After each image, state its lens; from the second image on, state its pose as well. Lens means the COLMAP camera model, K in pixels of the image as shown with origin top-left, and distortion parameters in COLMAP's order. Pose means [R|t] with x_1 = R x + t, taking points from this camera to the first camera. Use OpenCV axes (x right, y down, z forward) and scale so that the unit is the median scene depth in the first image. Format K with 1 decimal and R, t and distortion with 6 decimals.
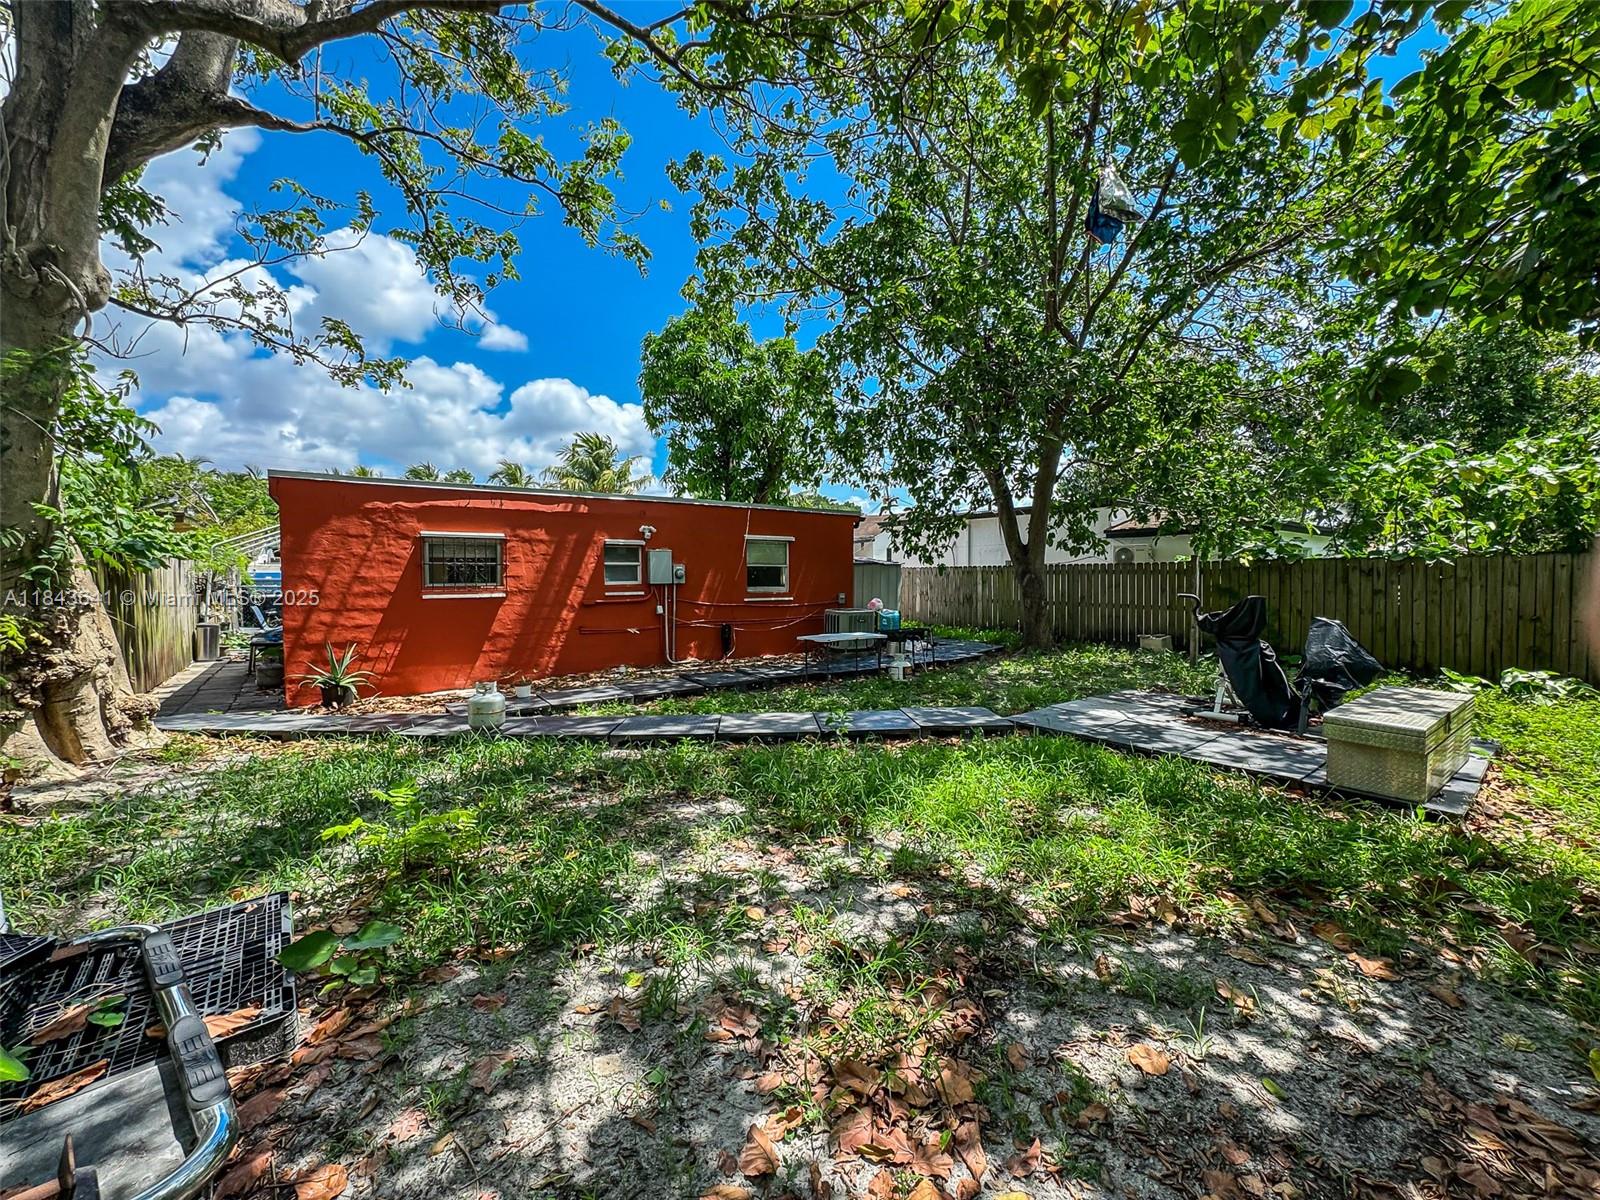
lens RADIAL K [[628.7, 0, 800.0], [0, 628.7, 600.0], [0, 0, 1]] dist [0.001577, 0.000301]
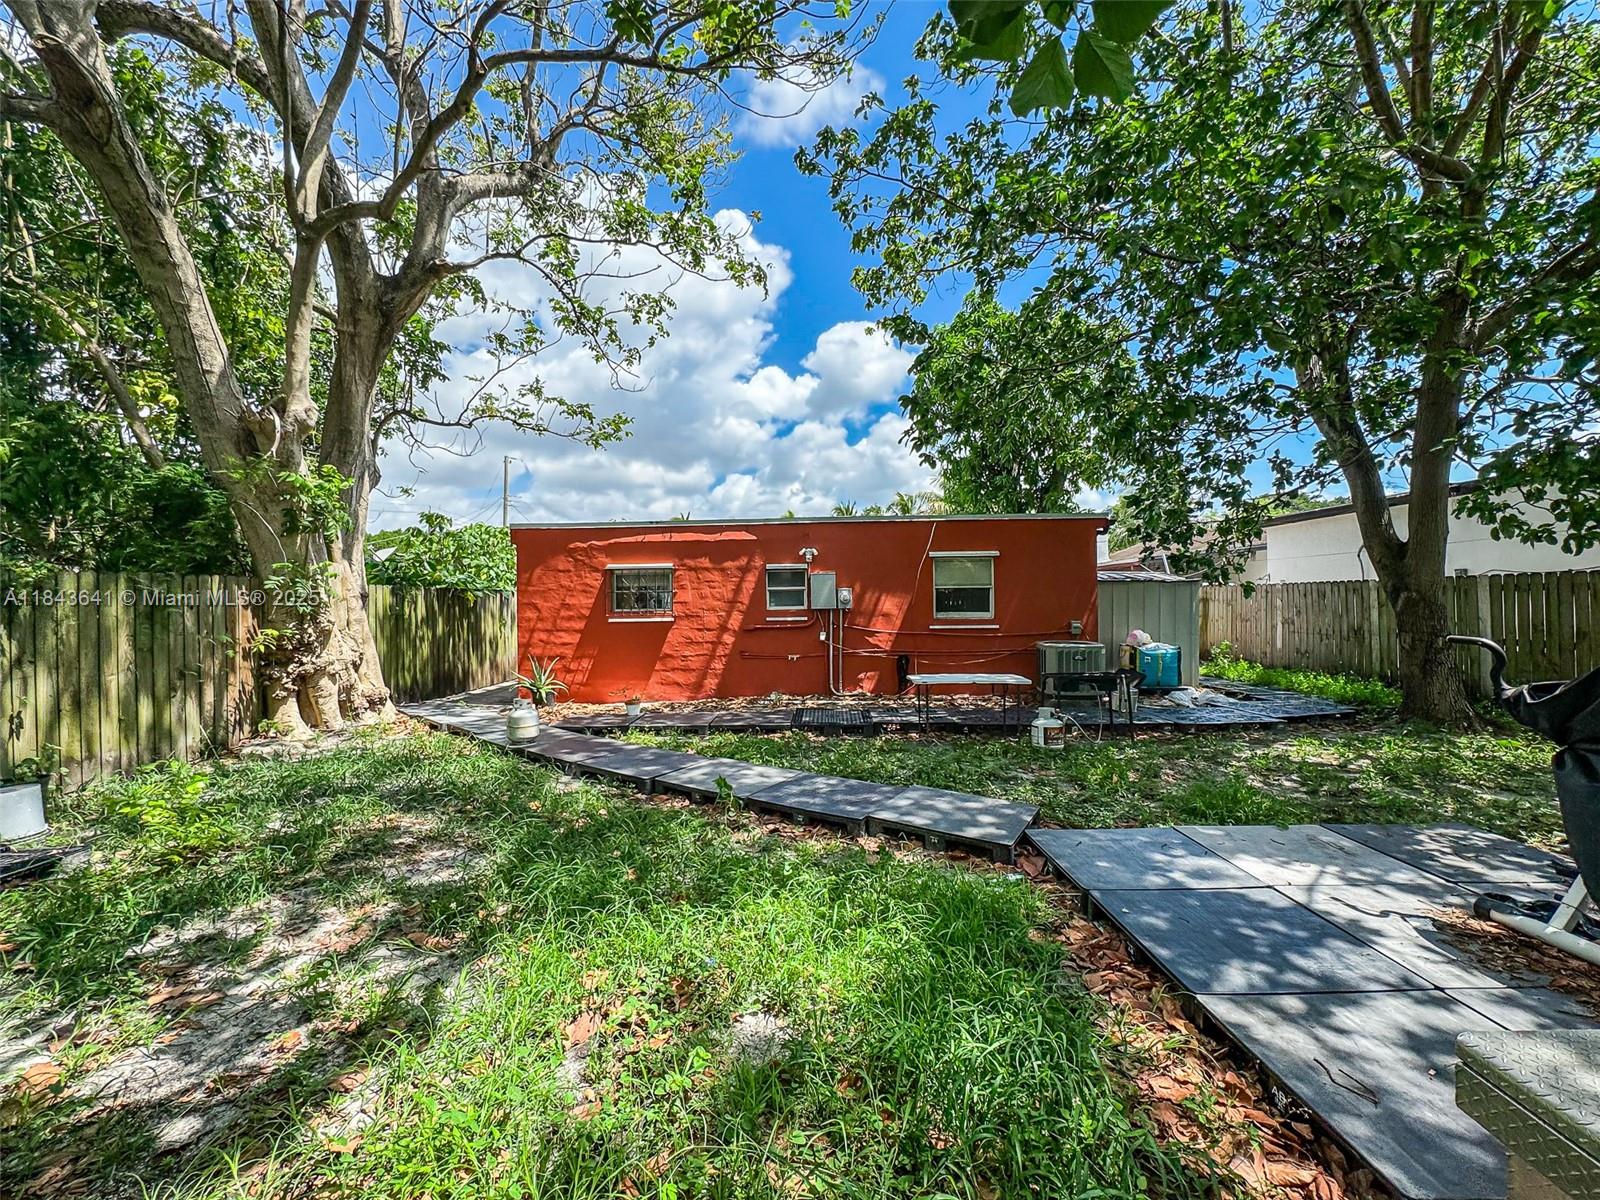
lens RADIAL K [[628.7, 0, 800.0], [0, 628.7, 600.0], [0, 0, 1]] dist [0.001577, 0.000301]
pose [[0.794207, -0.008511, -0.607588, 0.370454], [-0.013257, 0.999421, -0.031329, -0.010495], [0.607503, 0.032936, 0.793634, 0.267794]]
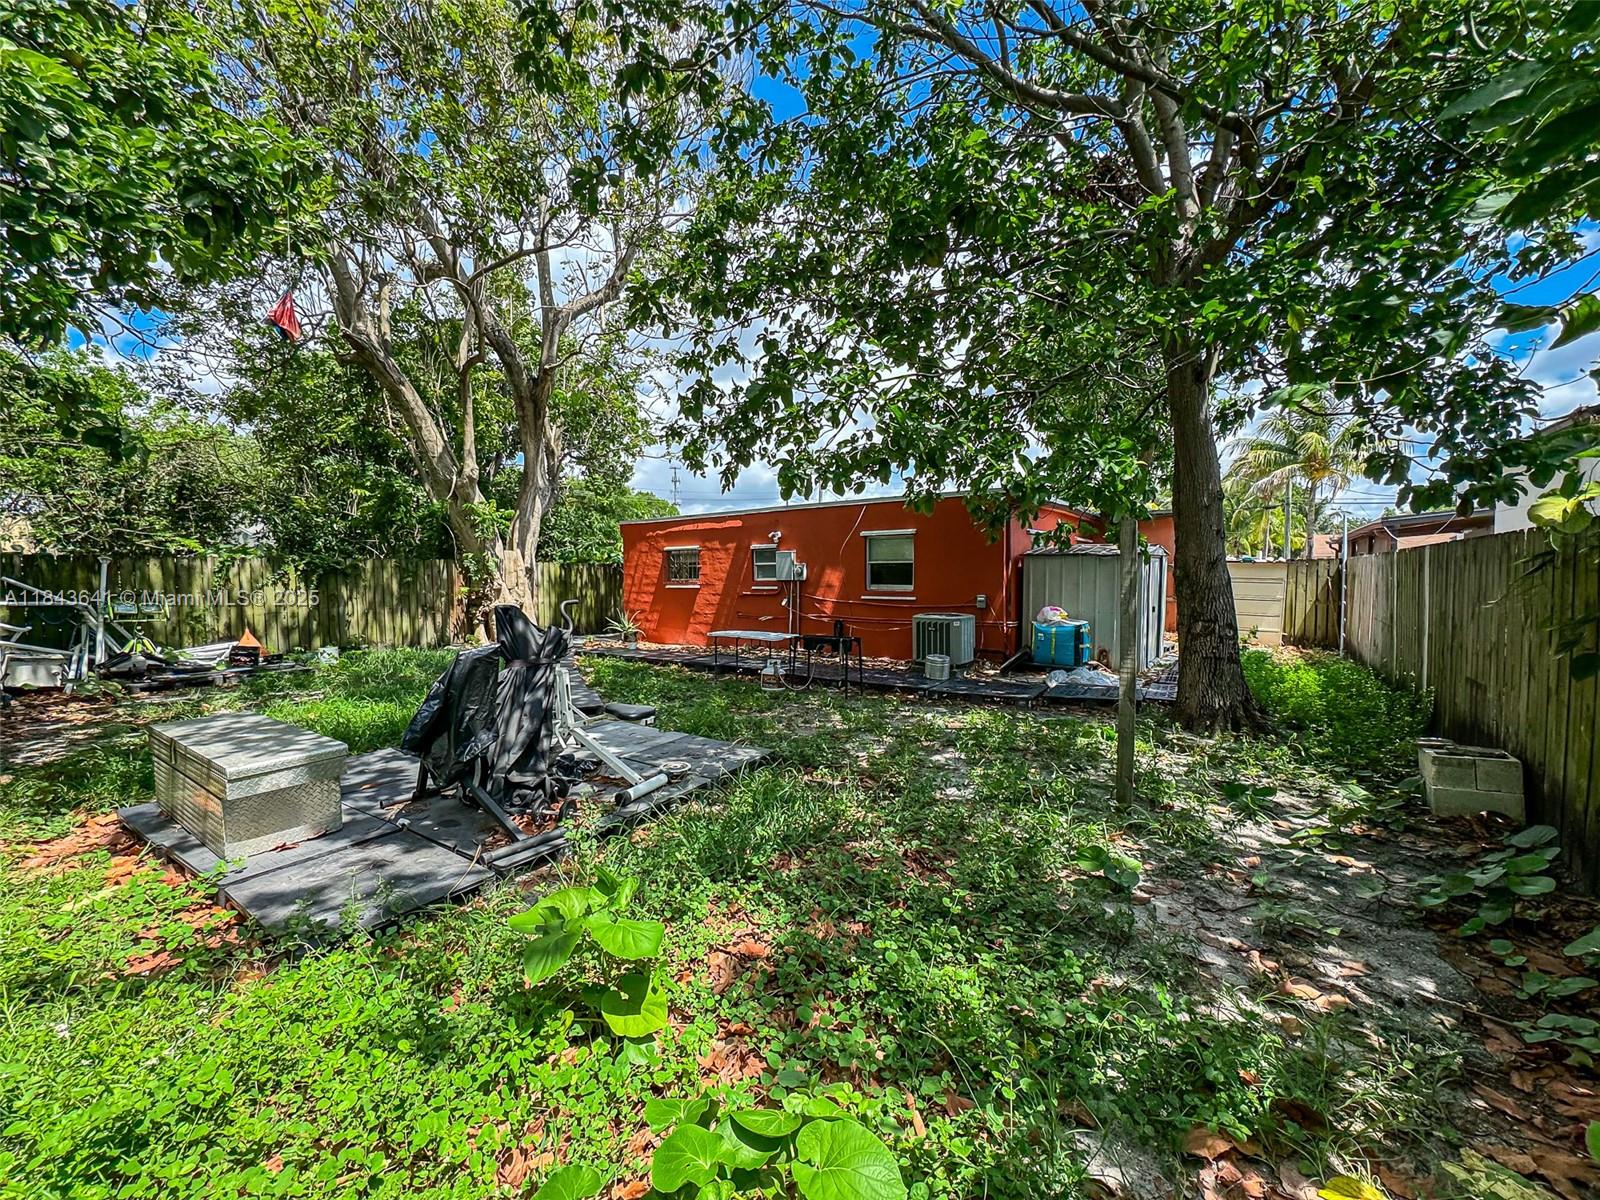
lens RADIAL K [[628.7, 0, 800.0], [0, 628.7, 600.0], [0, 0, 1]] dist [0.001577, 0.000301]
pose [[0.312998, 0.040707, -0.948881, 1.029084], [-0.031324, 0.998980, 0.032524, -0.032149], [0.949237, 0.019543, 0.313954, 0.762064]]
